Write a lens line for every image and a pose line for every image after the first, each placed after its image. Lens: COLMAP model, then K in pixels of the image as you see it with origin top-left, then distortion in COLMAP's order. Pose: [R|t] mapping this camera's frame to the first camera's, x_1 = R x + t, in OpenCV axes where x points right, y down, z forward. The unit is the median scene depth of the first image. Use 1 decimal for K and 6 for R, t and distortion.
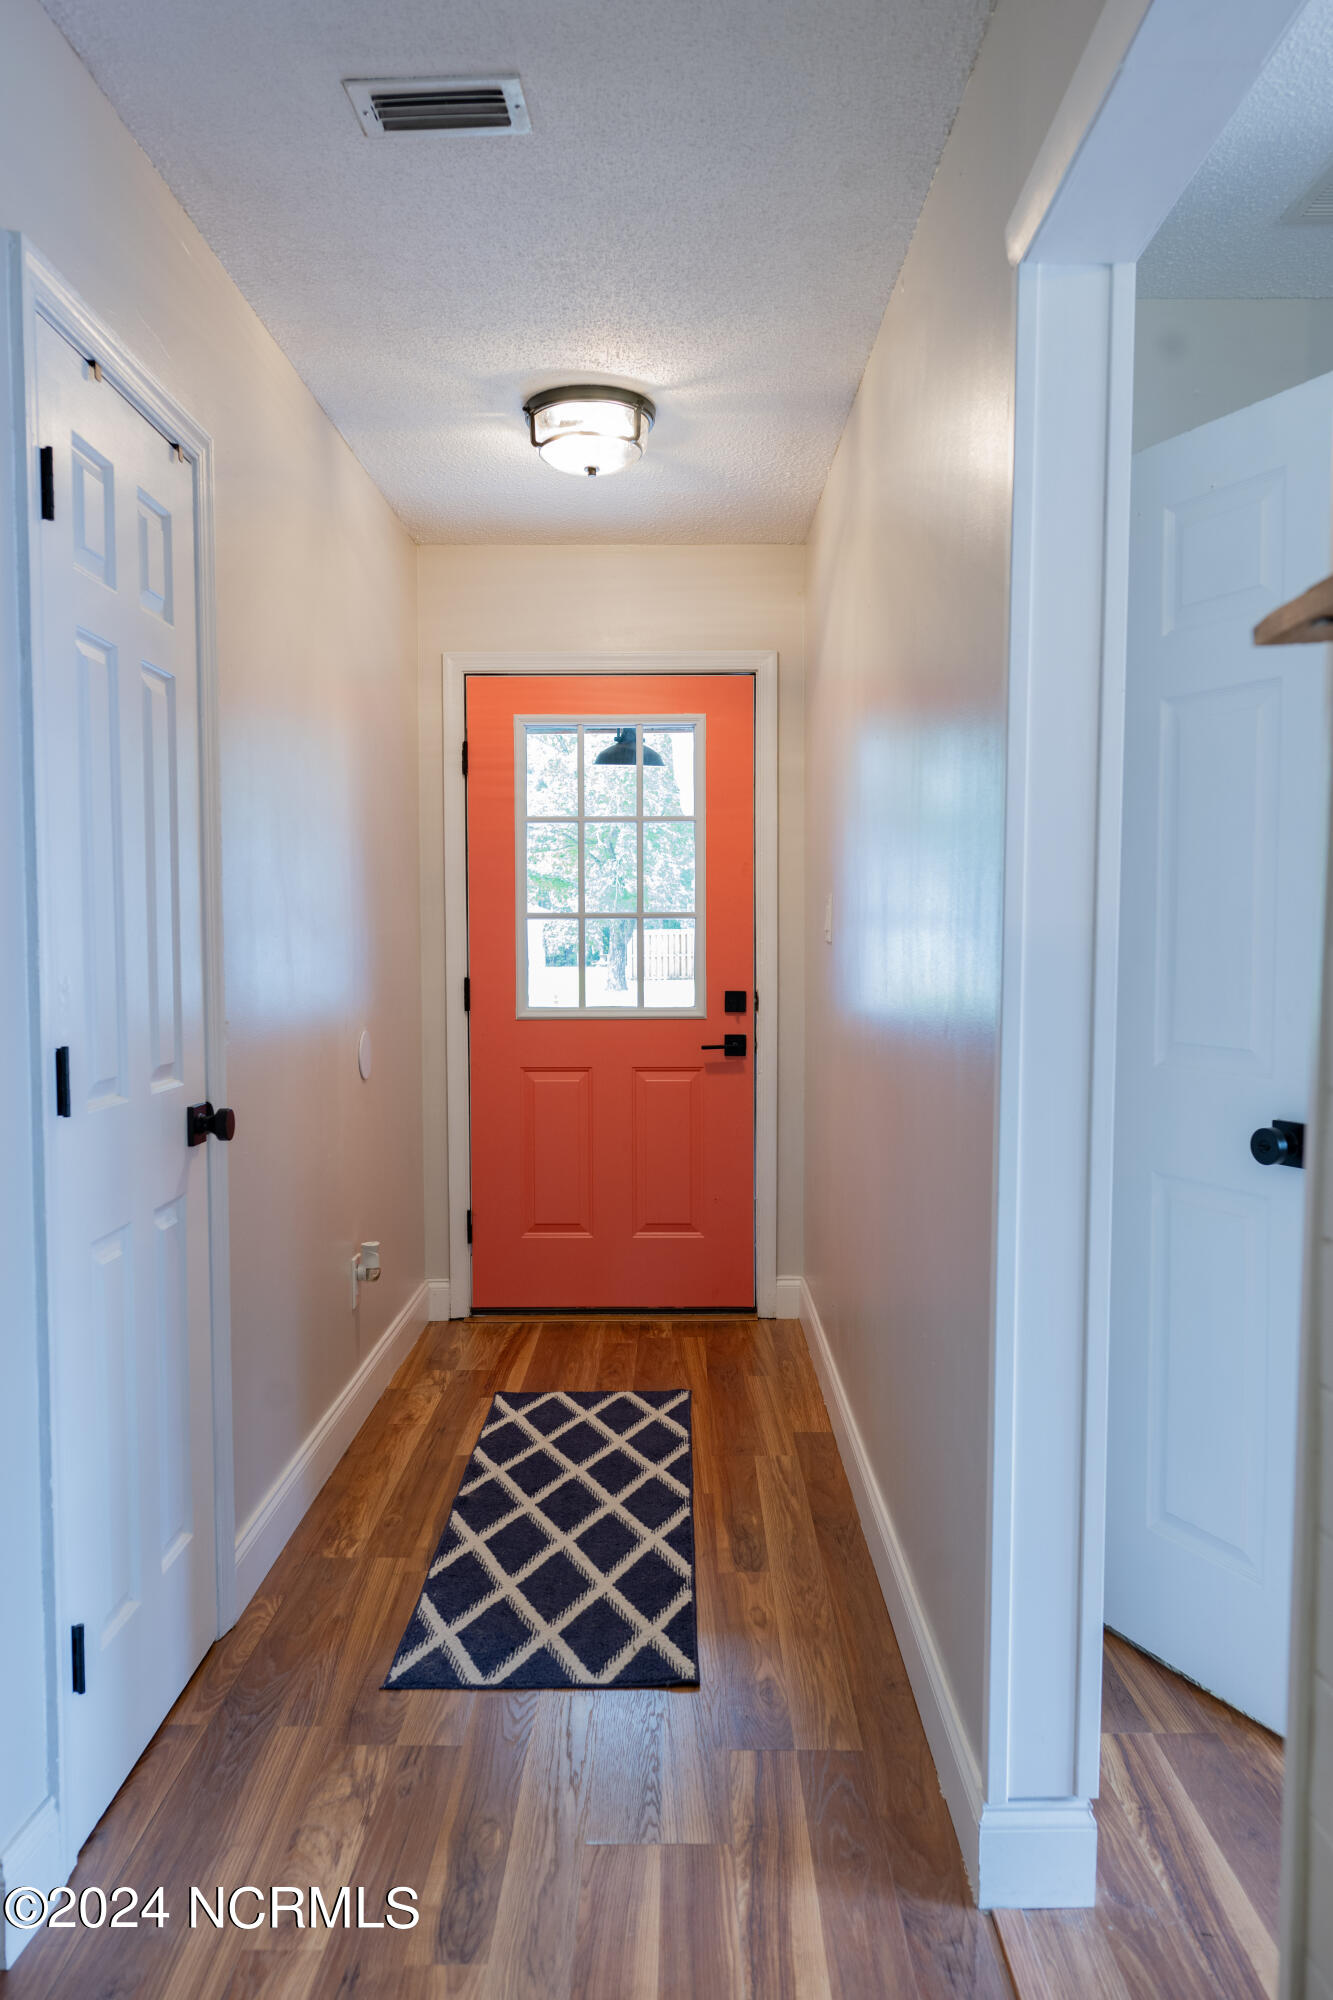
lens RADIAL K [[1338.9, 0, 663.4], [0, 1338.9, 1003.5], [0, 0, 1]] dist [0.006459, 0.003137]
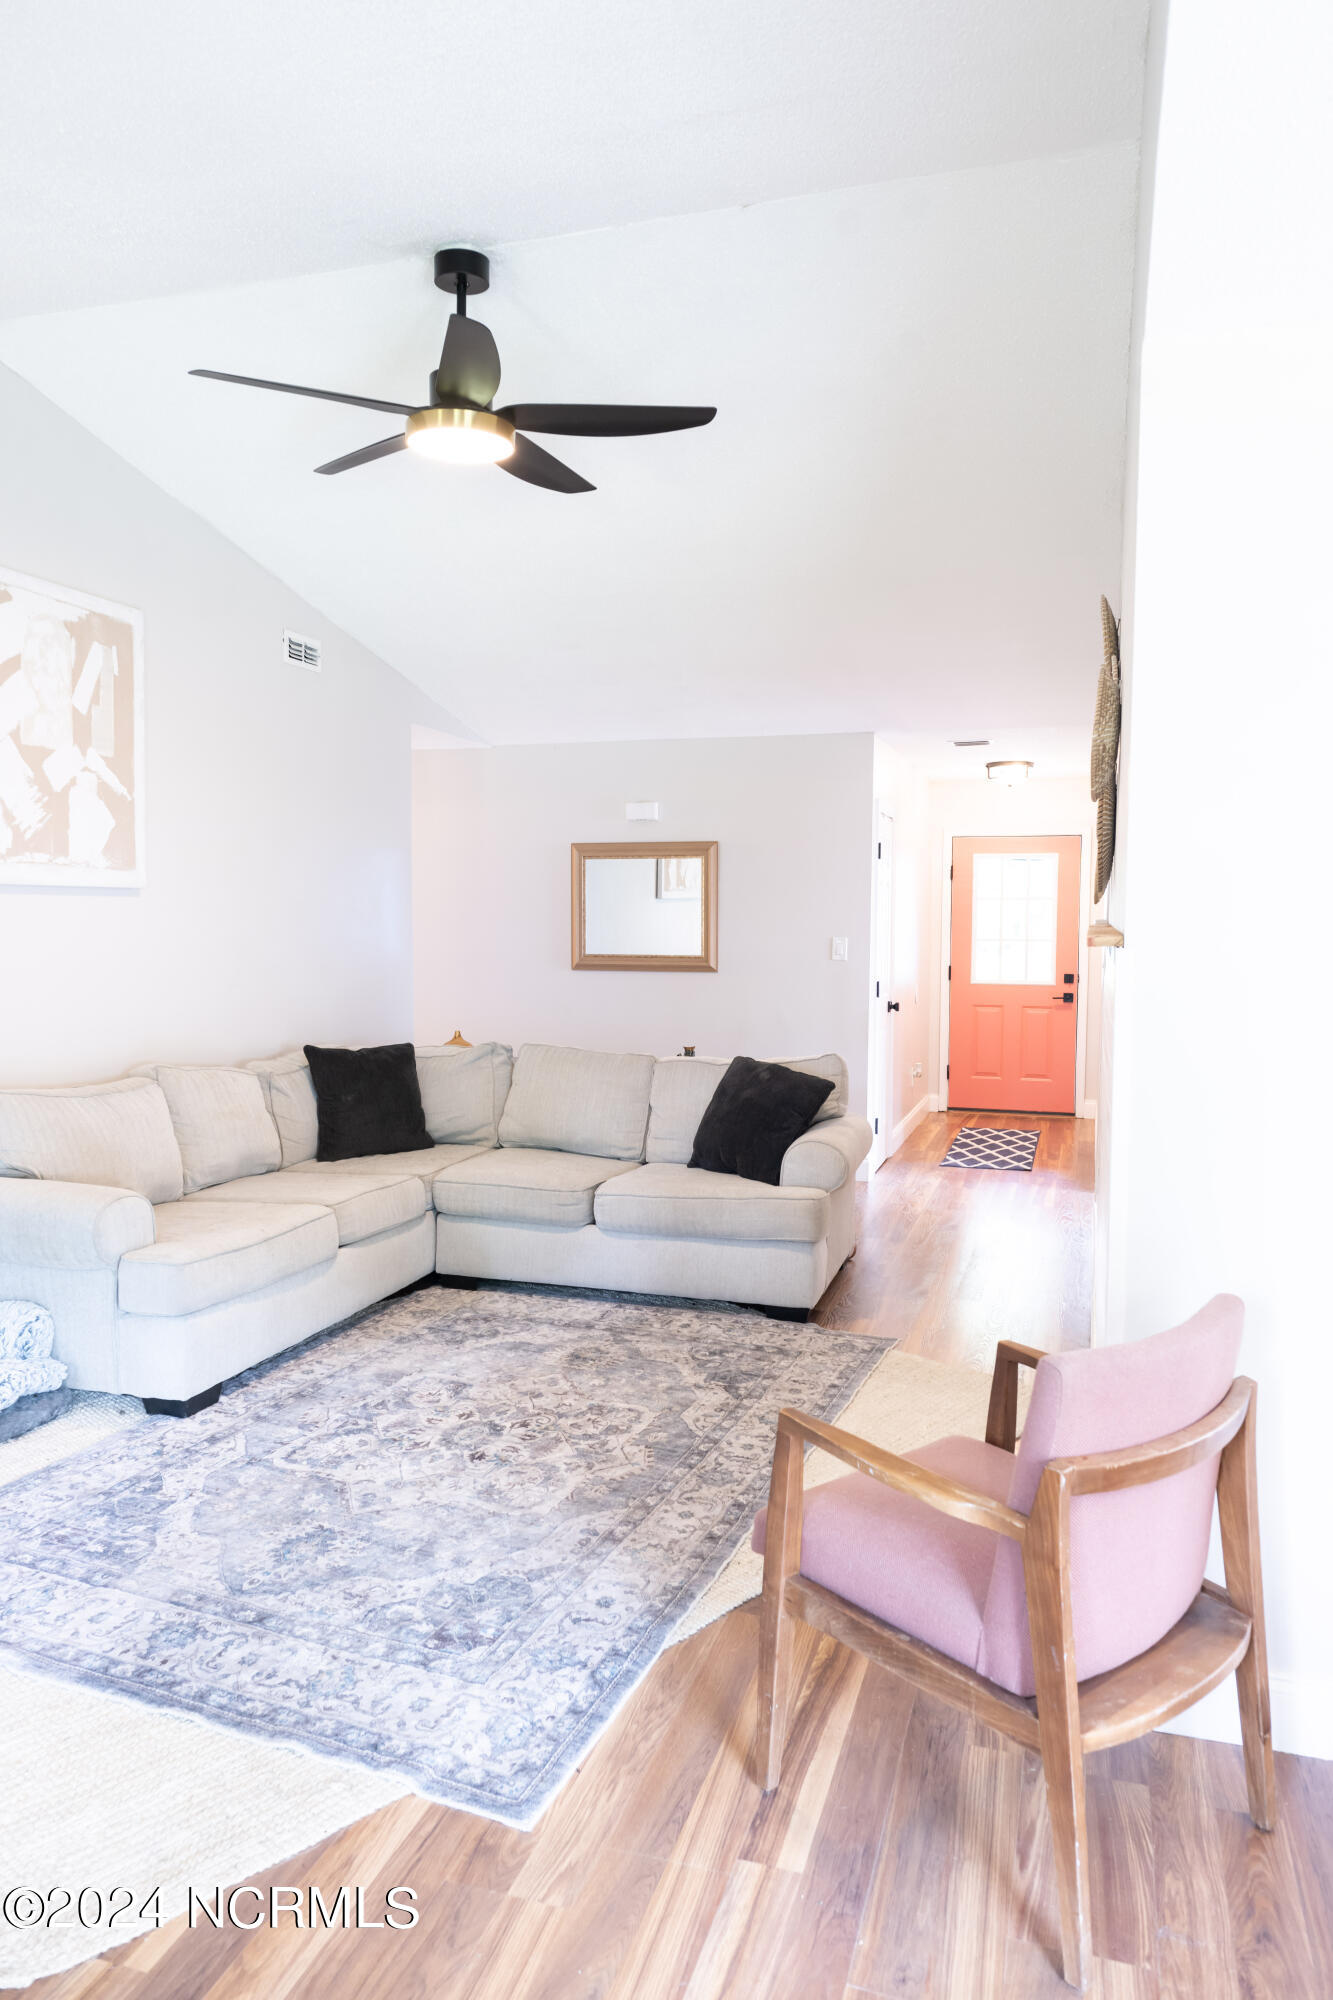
lens RADIAL K [[1338.9, 0, 665.1], [0, 1338.9, 1001.6], [0, 0, 1]] dist [0.006459, 0.003137]
pose [[0.955656, 0.028356, -0.293118, 0.066077], [-0.024089, 0.999545, 0.018159, 0.012995], [0.293500, -0.010293, 0.955904, -1.395949]]
